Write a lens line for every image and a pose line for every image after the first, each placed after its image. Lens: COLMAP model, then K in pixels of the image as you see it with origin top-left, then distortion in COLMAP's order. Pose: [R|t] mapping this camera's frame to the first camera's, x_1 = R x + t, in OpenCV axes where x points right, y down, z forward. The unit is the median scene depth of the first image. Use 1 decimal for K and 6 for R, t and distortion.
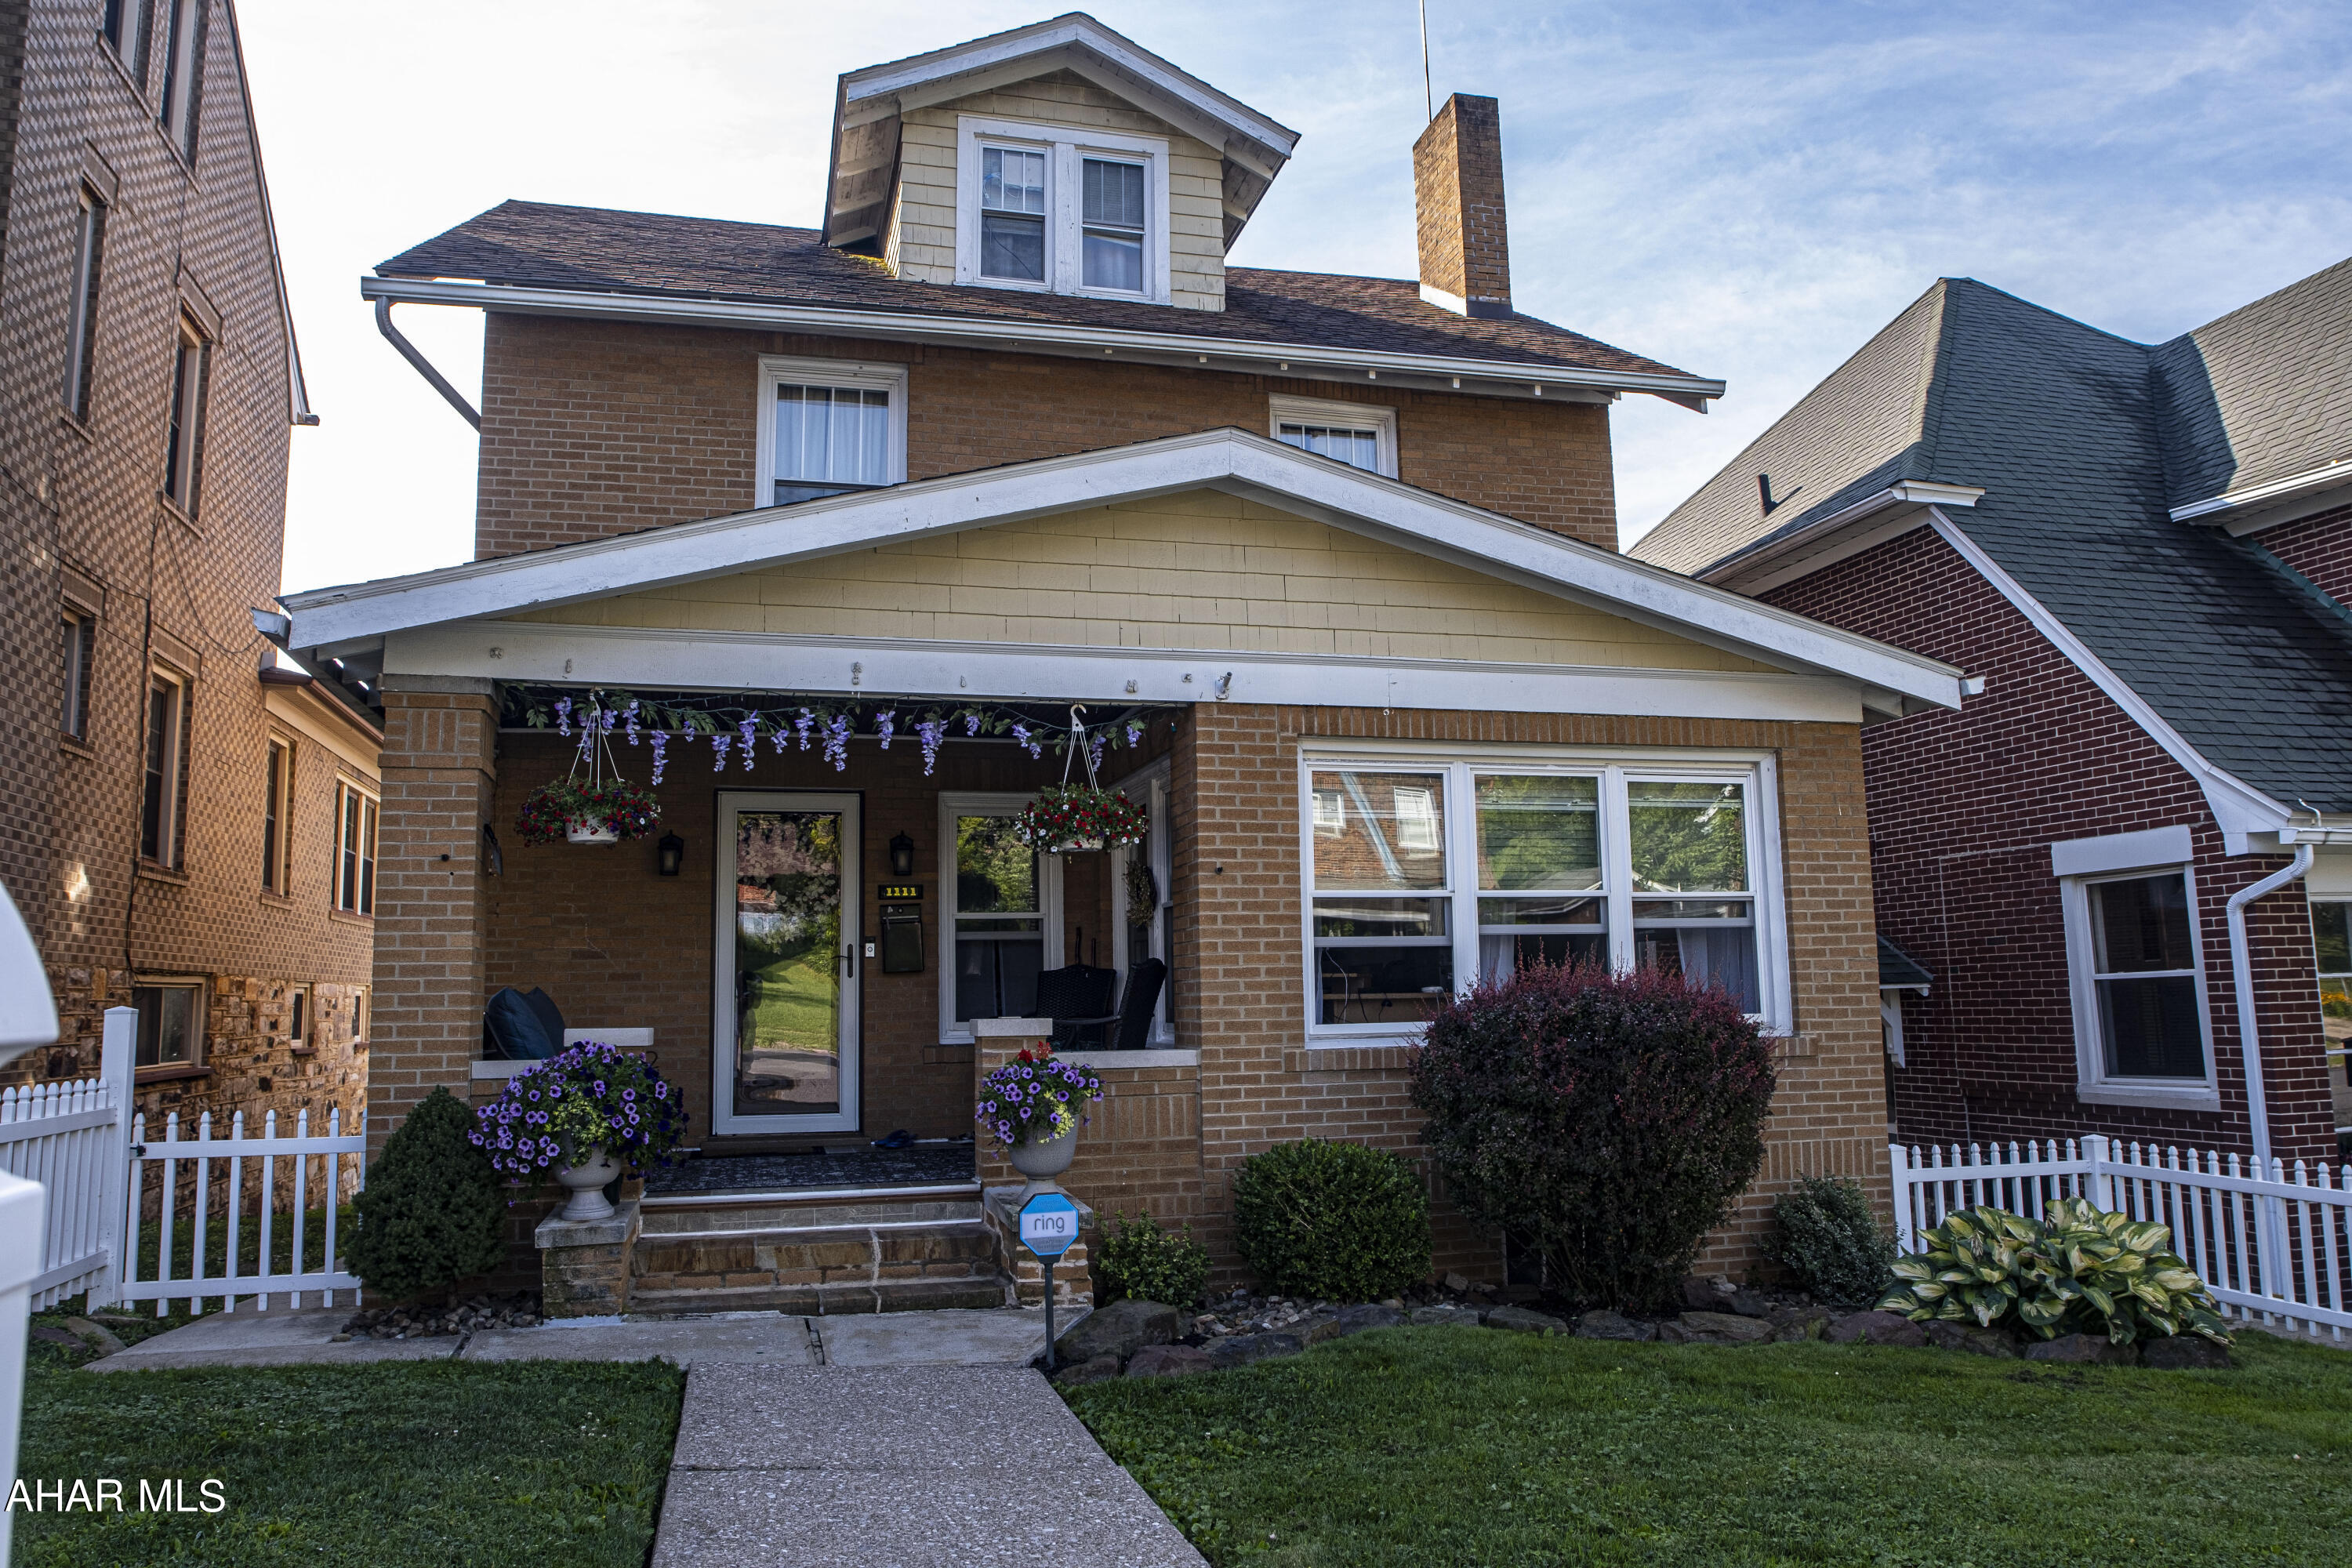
lens RADIAL K [[1683.1, 0, 1175.6], [0, 1683.1, 755.6], [0, 0, 1]] dist [-0.071123, 0.049435]
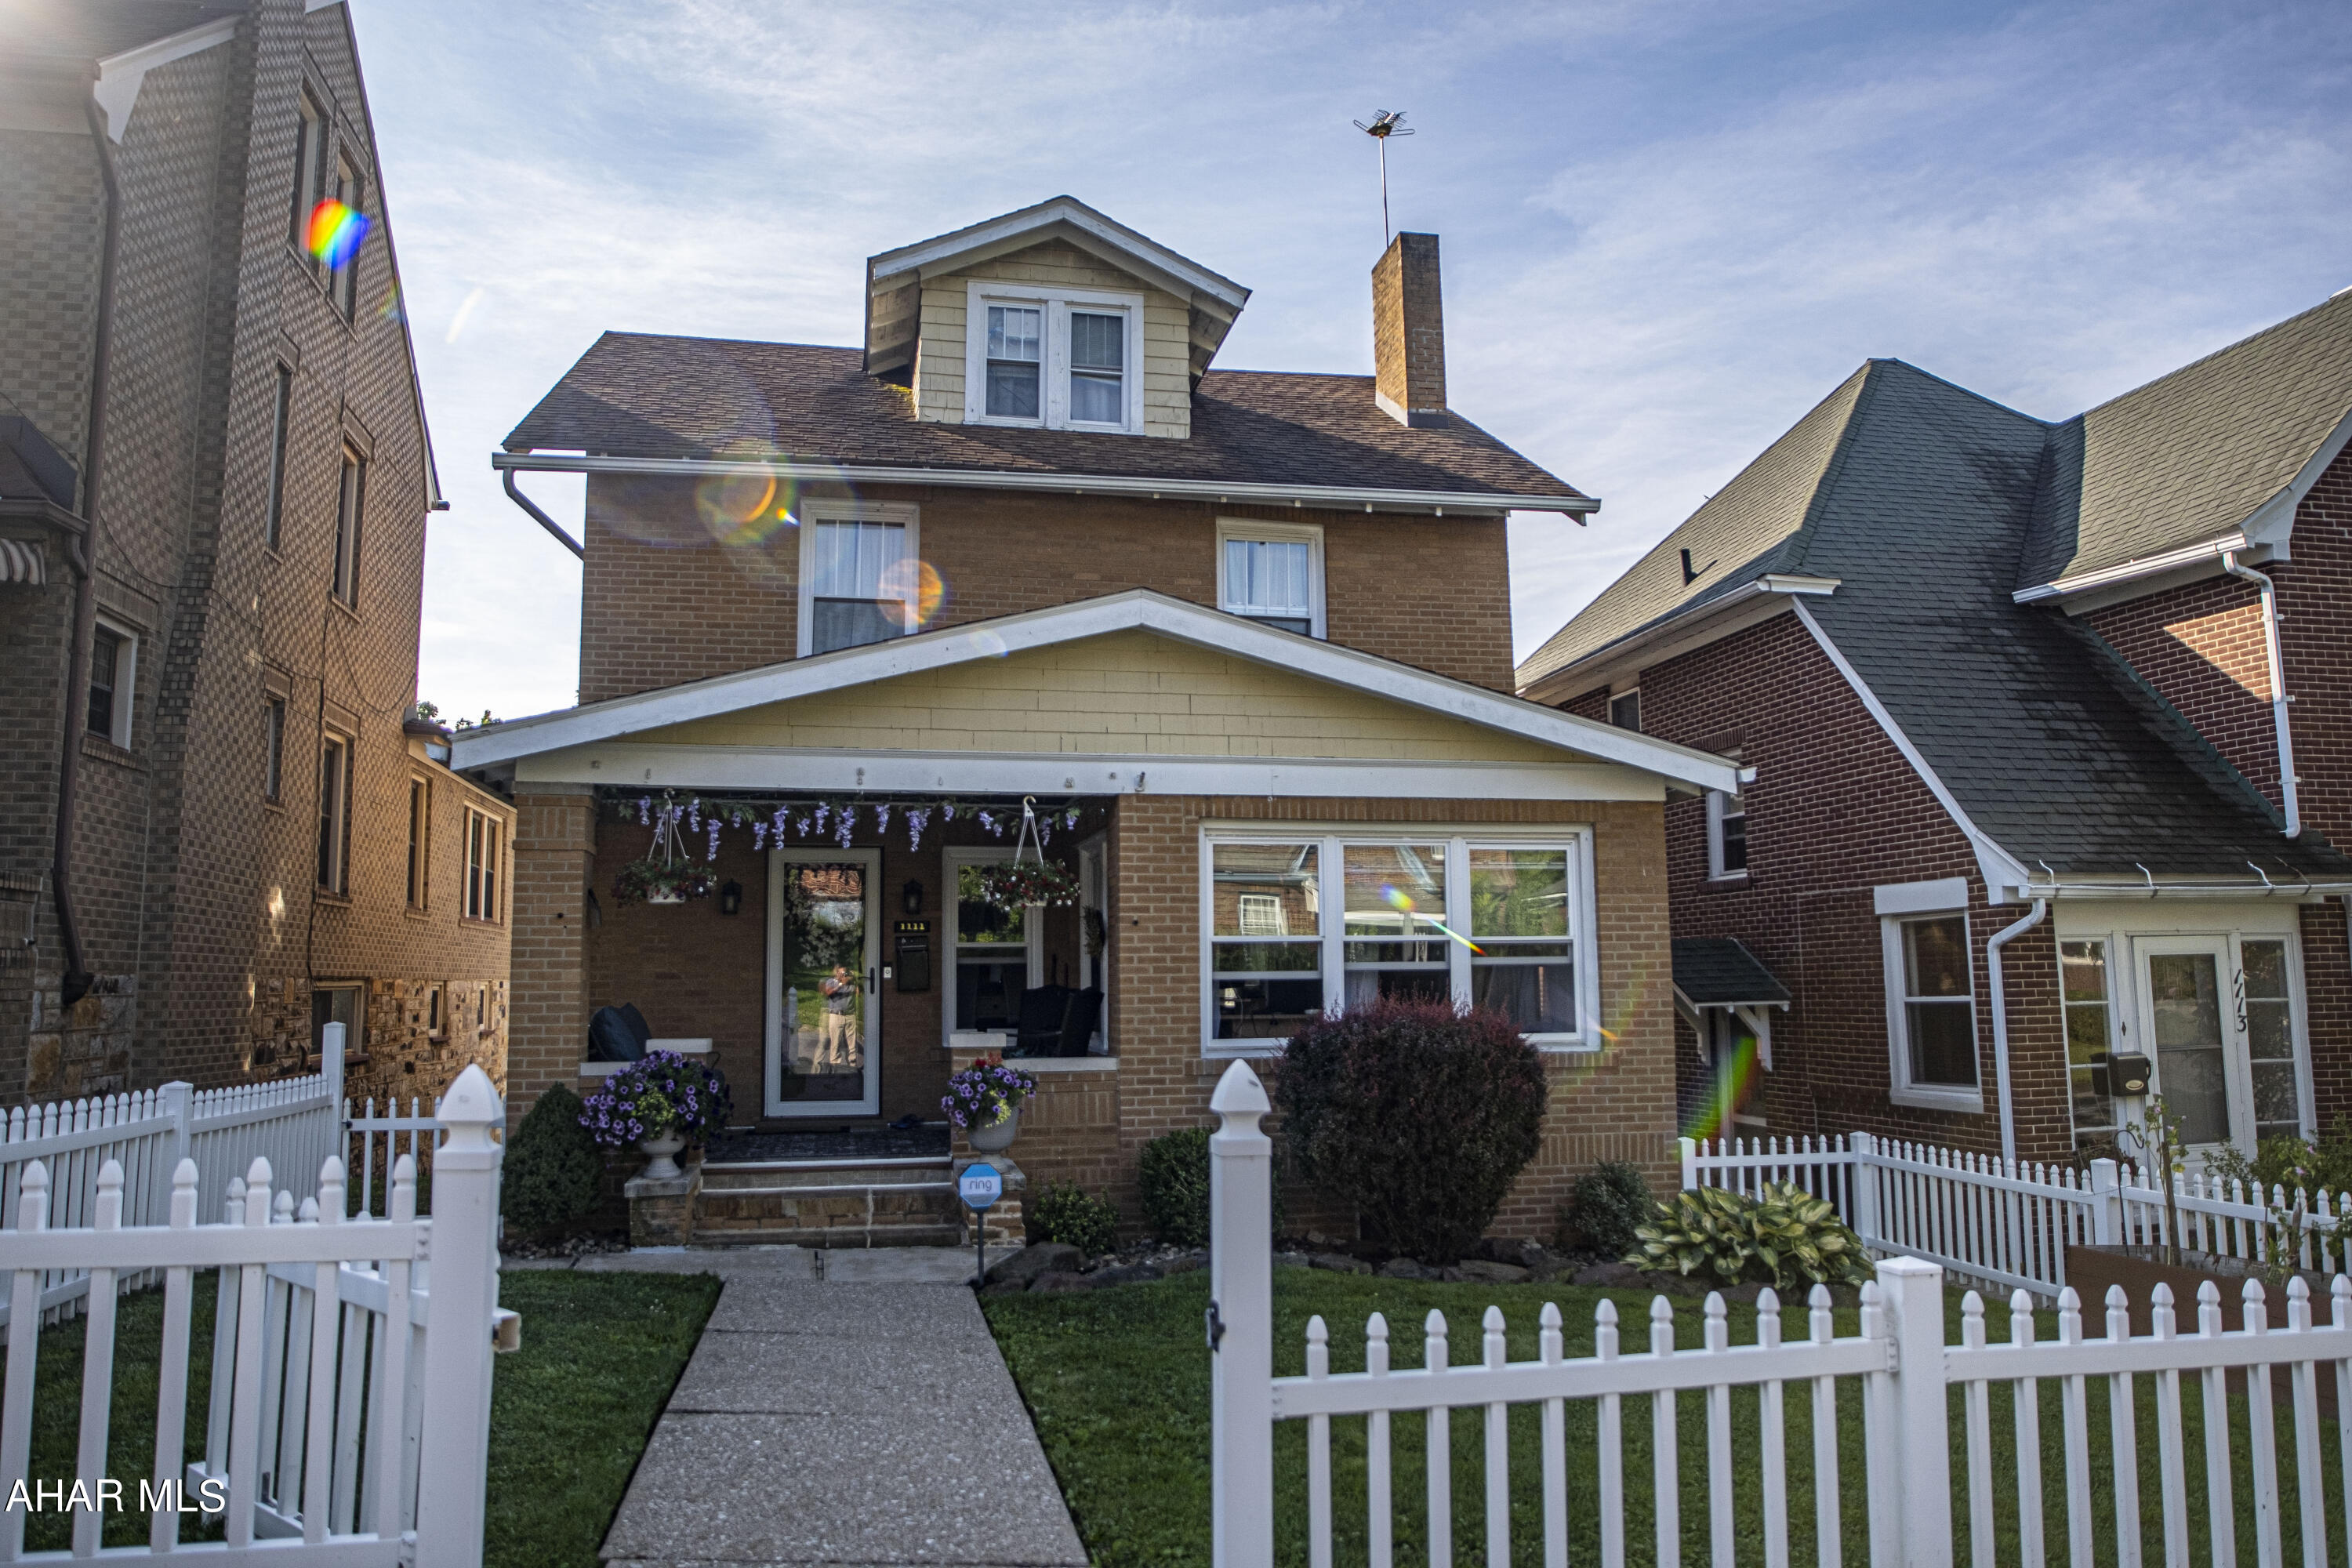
lens RADIAL K [[1683.1, 0, 1175.6], [0, 1683.1, 755.6], [0, 0, 1]] dist [-0.071123, 0.049435]
pose [[0.998453, 0.000700, -0.055600, 0.110398], [-0.000018, 0.999925, 0.012261, -0.066549], [0.055604, -0.012241, 0.998378, -0.263581]]
